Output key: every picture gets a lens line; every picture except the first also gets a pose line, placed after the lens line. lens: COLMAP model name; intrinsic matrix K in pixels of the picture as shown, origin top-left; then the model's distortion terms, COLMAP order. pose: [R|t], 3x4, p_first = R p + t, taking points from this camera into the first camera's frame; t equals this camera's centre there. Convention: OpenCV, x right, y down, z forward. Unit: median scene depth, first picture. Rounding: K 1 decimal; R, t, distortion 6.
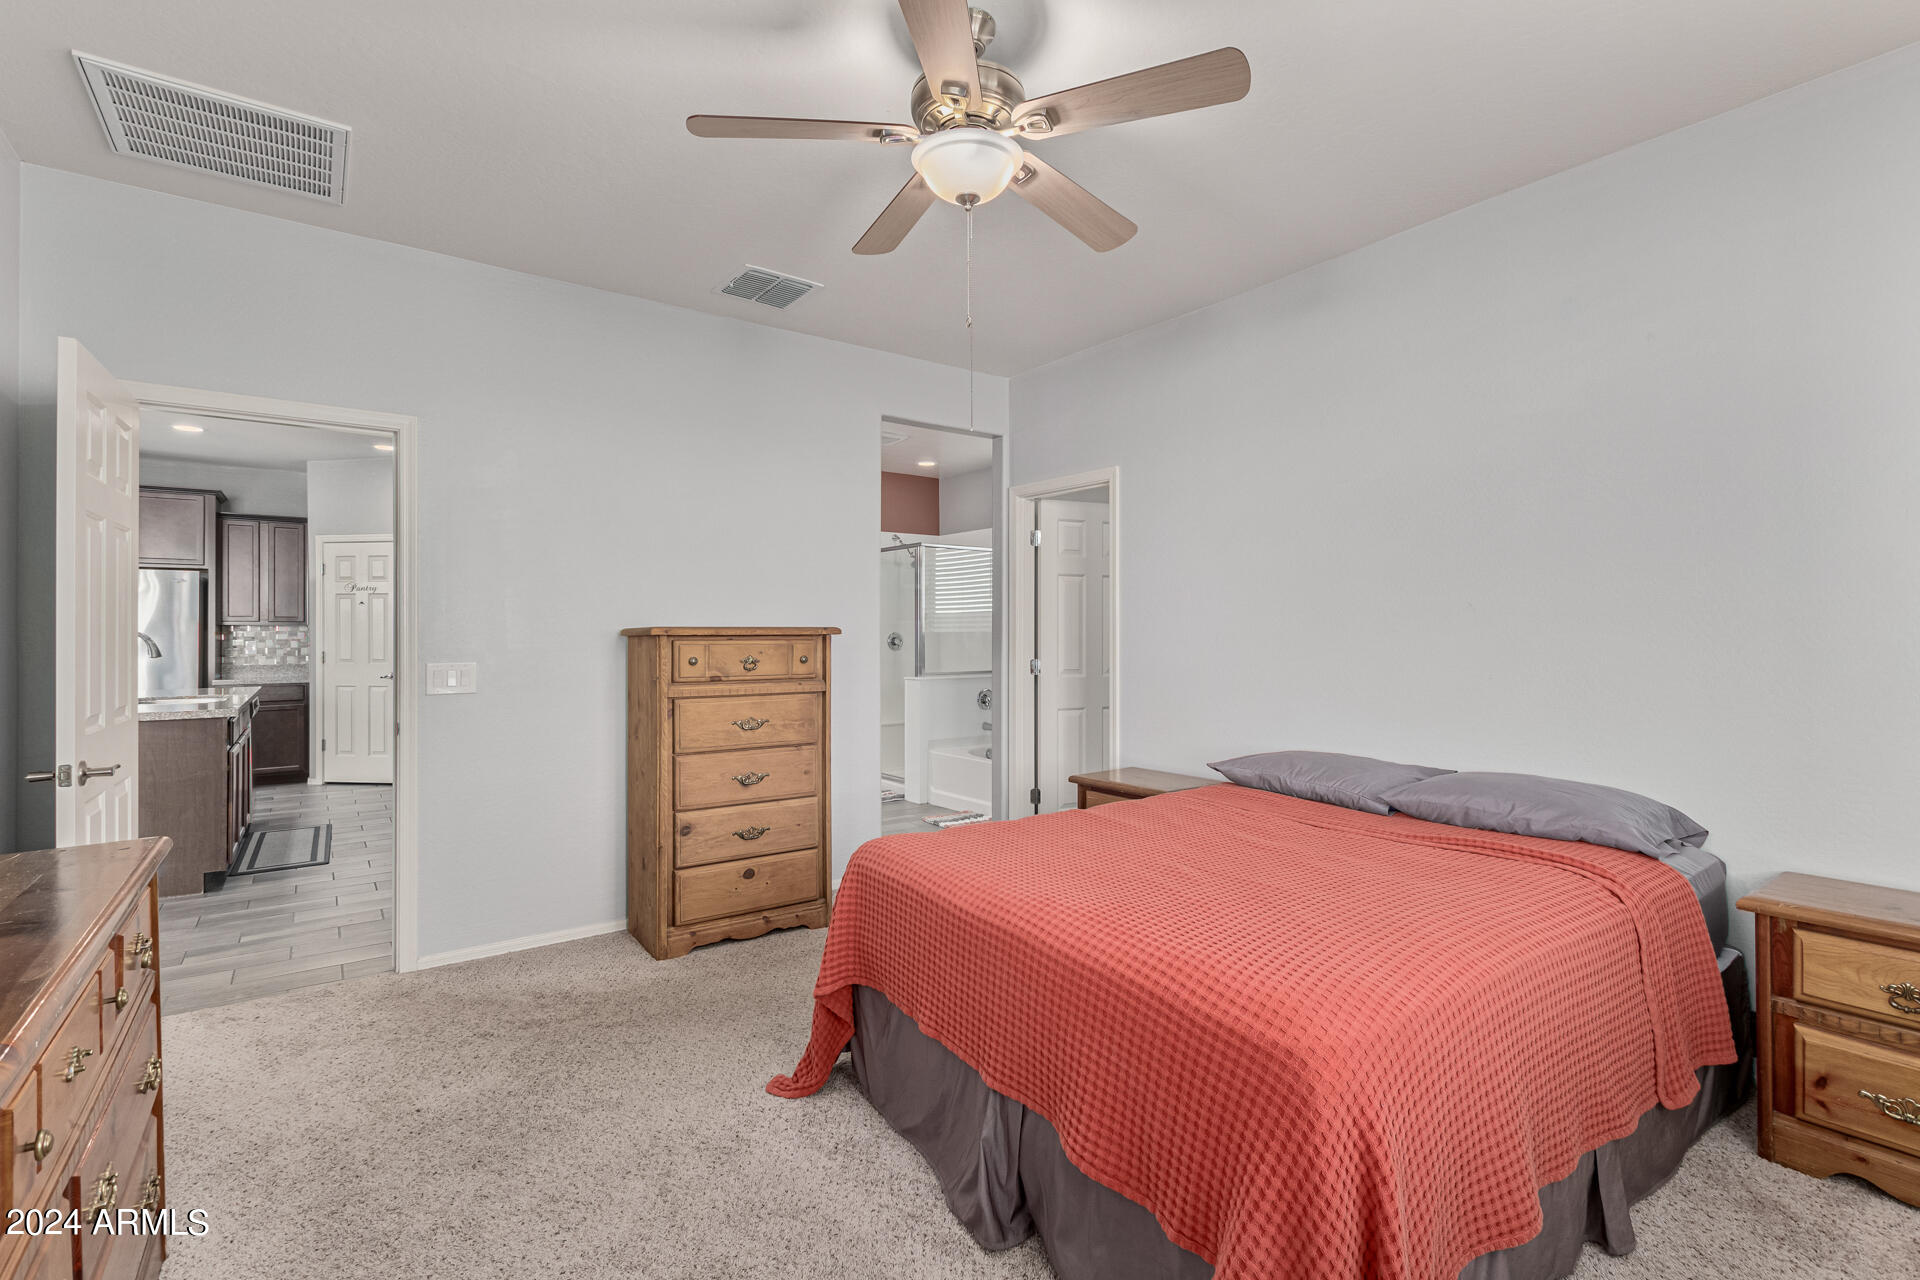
lens RADIAL K [[875.7, 0, 962.6], [0, 875.7, 632.0], [0, 0, 1]] dist [0.003082, 0.000460]
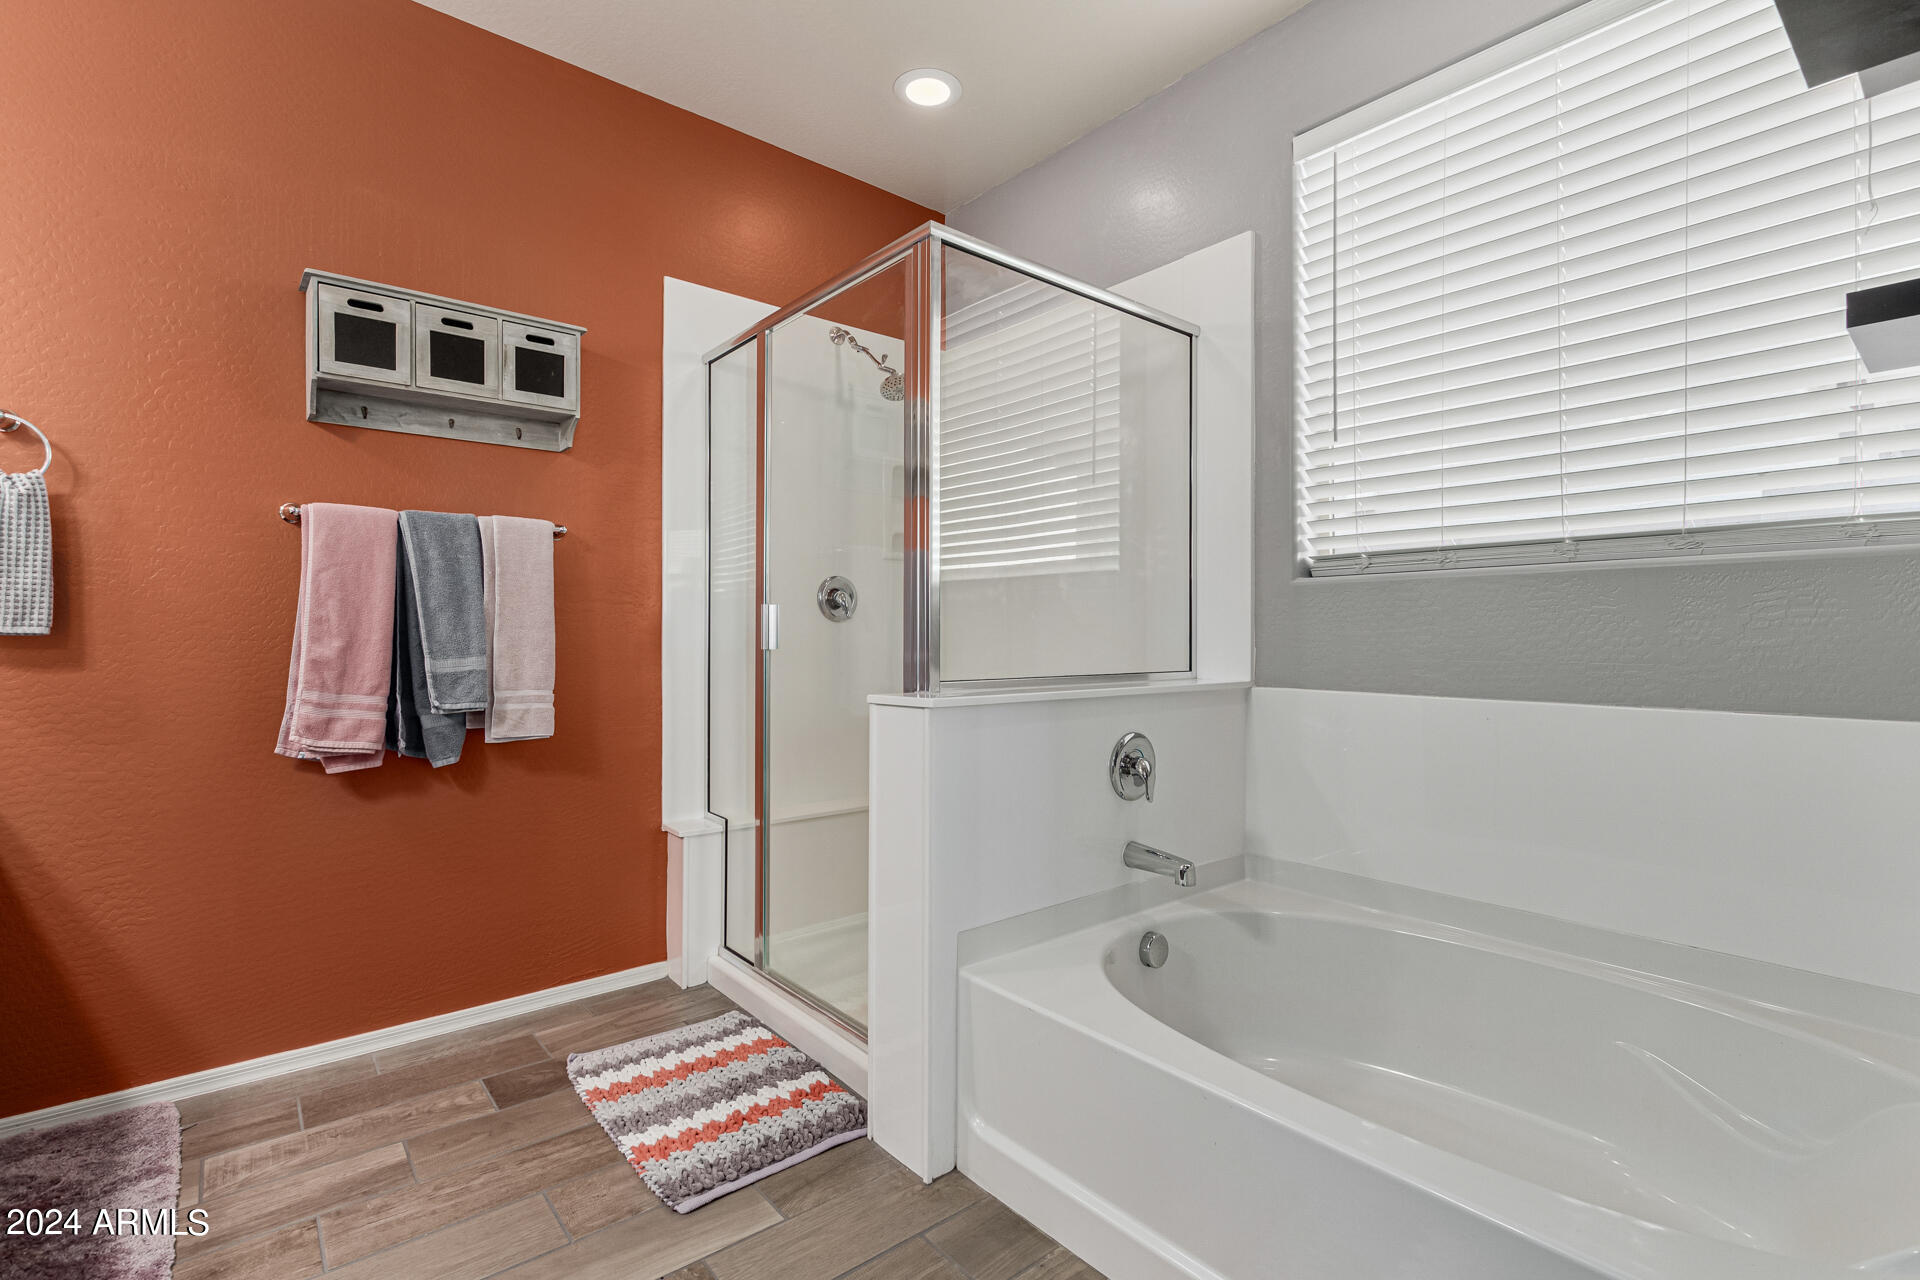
lens RADIAL K [[875.7, 0, 962.6], [0, 875.7, 632.0], [0, 0, 1]] dist [0.003082, 0.000460]
pose [[0.997868, 0.001844, 0.065241, -0.053729], [-0.001593, 0.999991, -0.003901, 0.031026], [-0.065248, 0.003788, 0.997862, 0.699812]]
